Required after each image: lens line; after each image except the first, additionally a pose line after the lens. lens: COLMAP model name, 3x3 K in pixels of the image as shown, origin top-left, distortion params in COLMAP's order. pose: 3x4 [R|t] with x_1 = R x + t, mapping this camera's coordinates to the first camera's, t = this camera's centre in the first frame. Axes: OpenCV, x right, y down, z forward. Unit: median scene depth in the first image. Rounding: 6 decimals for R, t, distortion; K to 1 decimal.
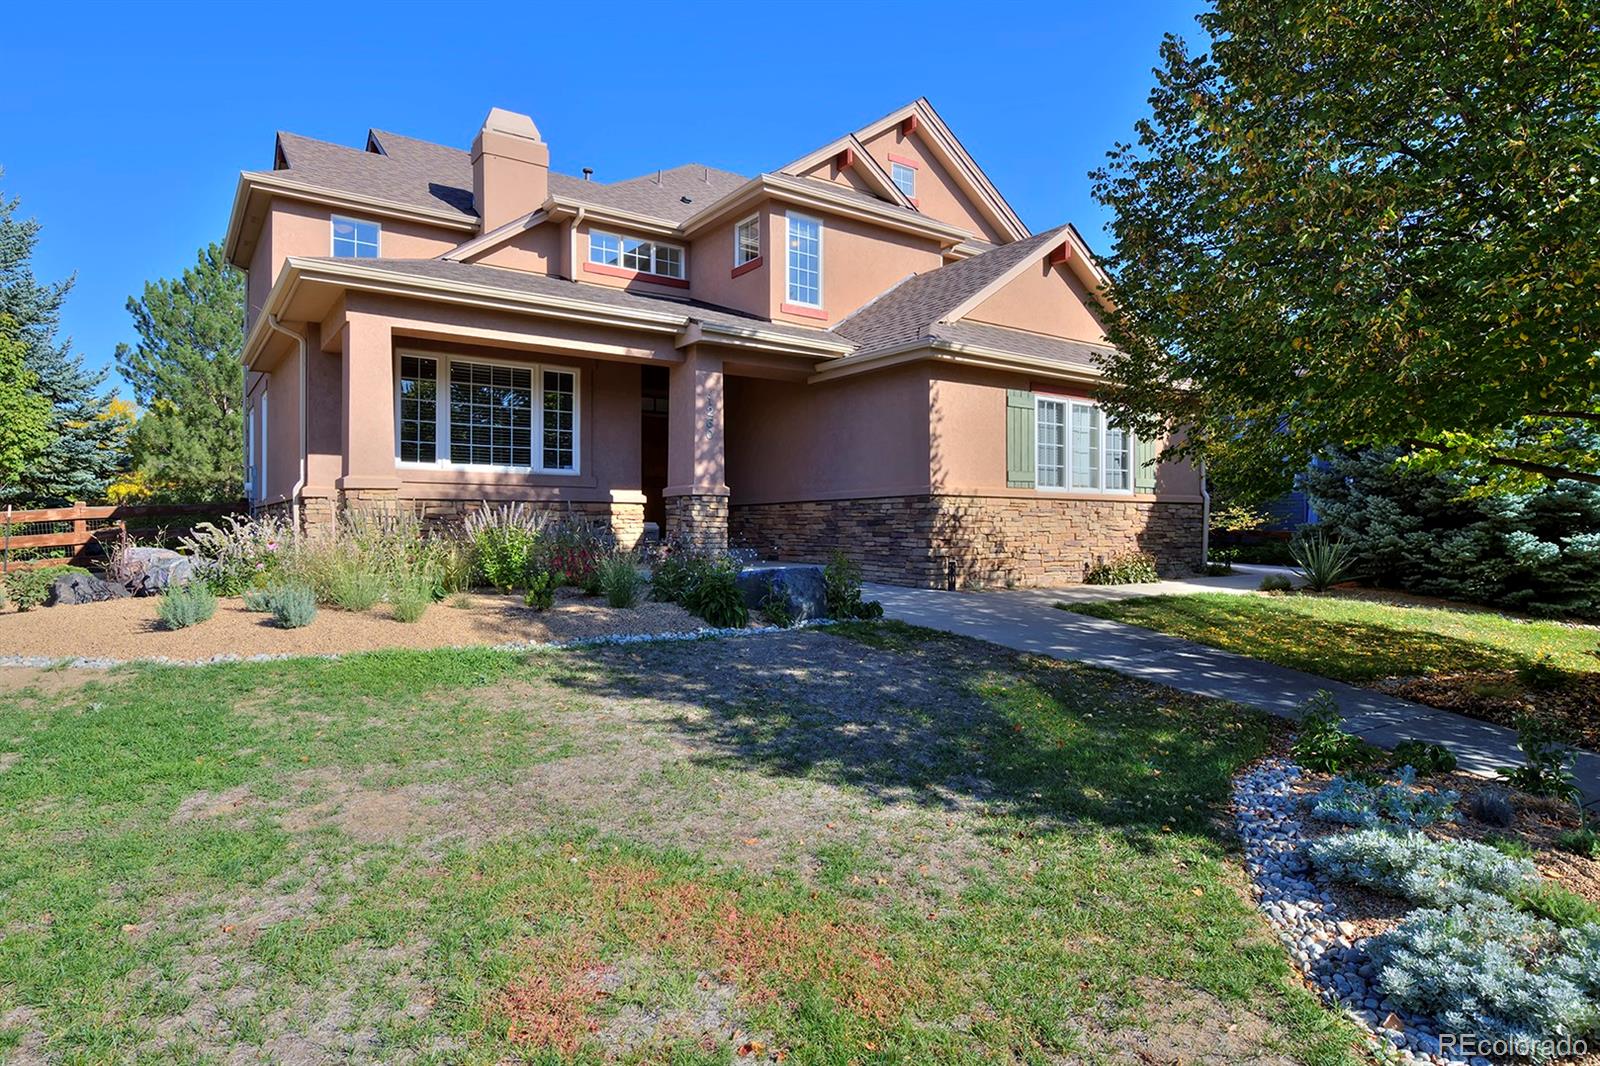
lens RADIAL K [[903.3, 0, 795.1], [0, 903.3, 533.8], [0, 0, 1]] dist [-0.001526, 0.002366]
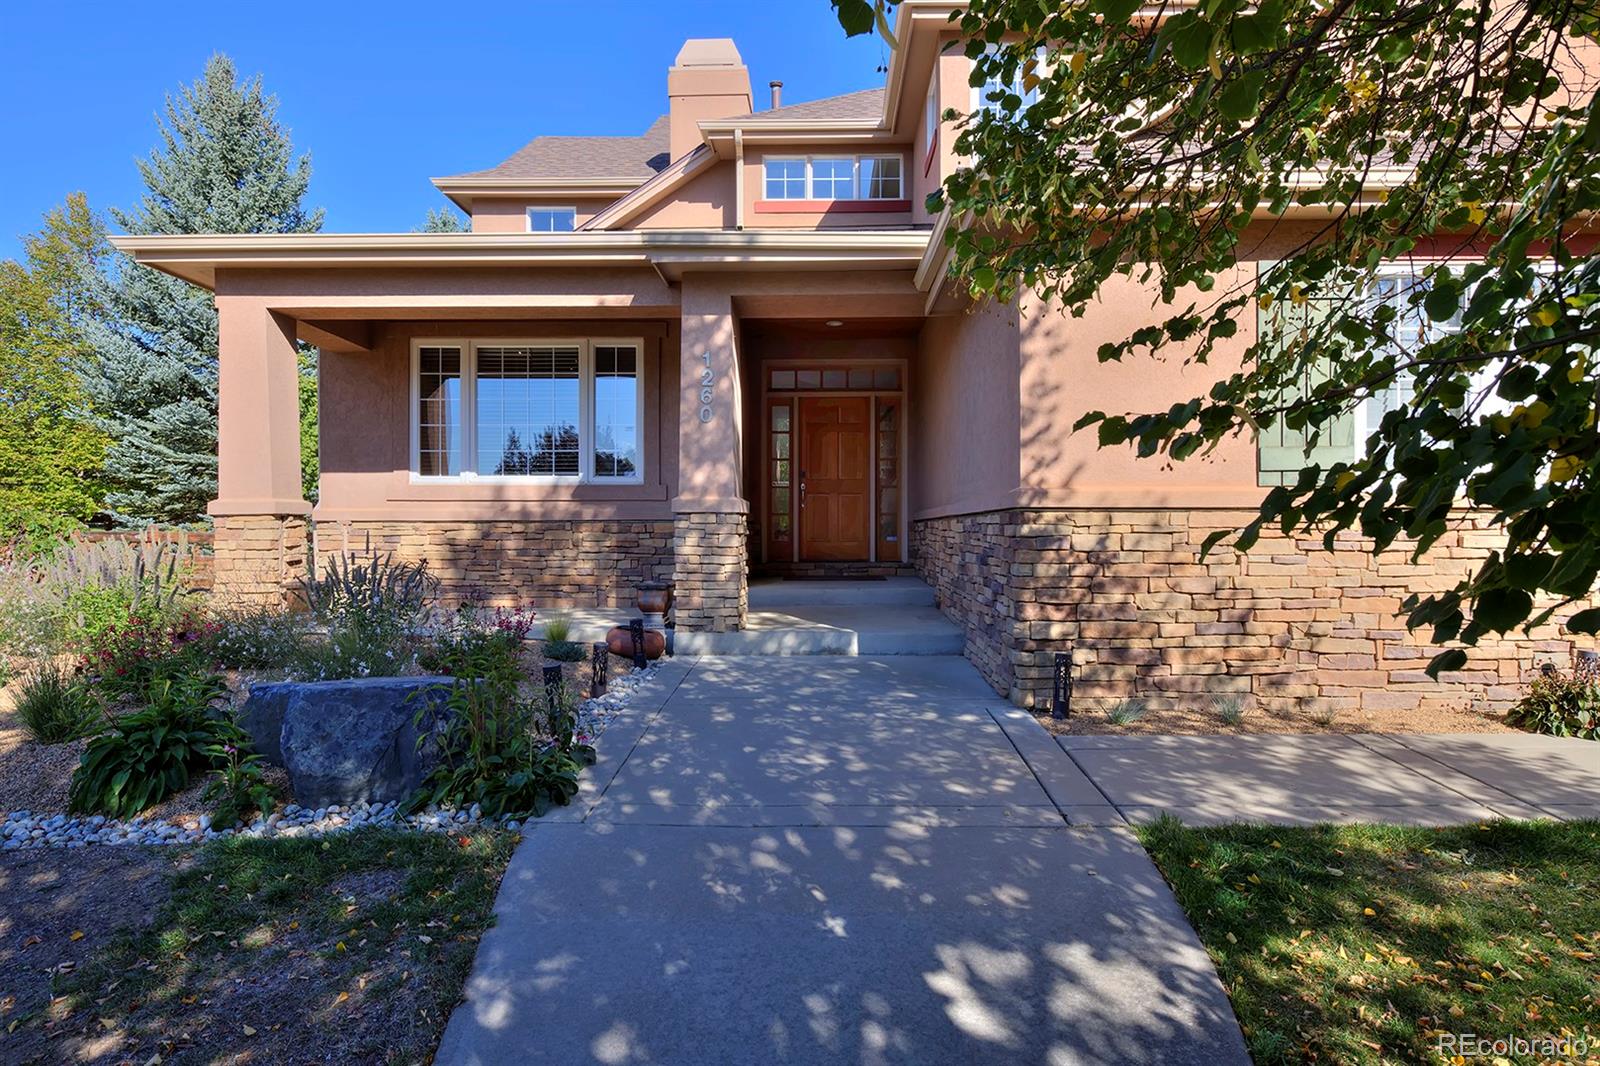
lens RADIAL K [[903.3, 0, 803.6], [0, 903.3, 527.0], [0, 0, 1]] dist [-0.001526, 0.002366]
pose [[0.817427, -0.000843, -0.576031, 0.300624], [0.001604, 0.999998, 0.000812, -0.032567], [0.576030, -0.001588, 0.817427, 0.500230]]
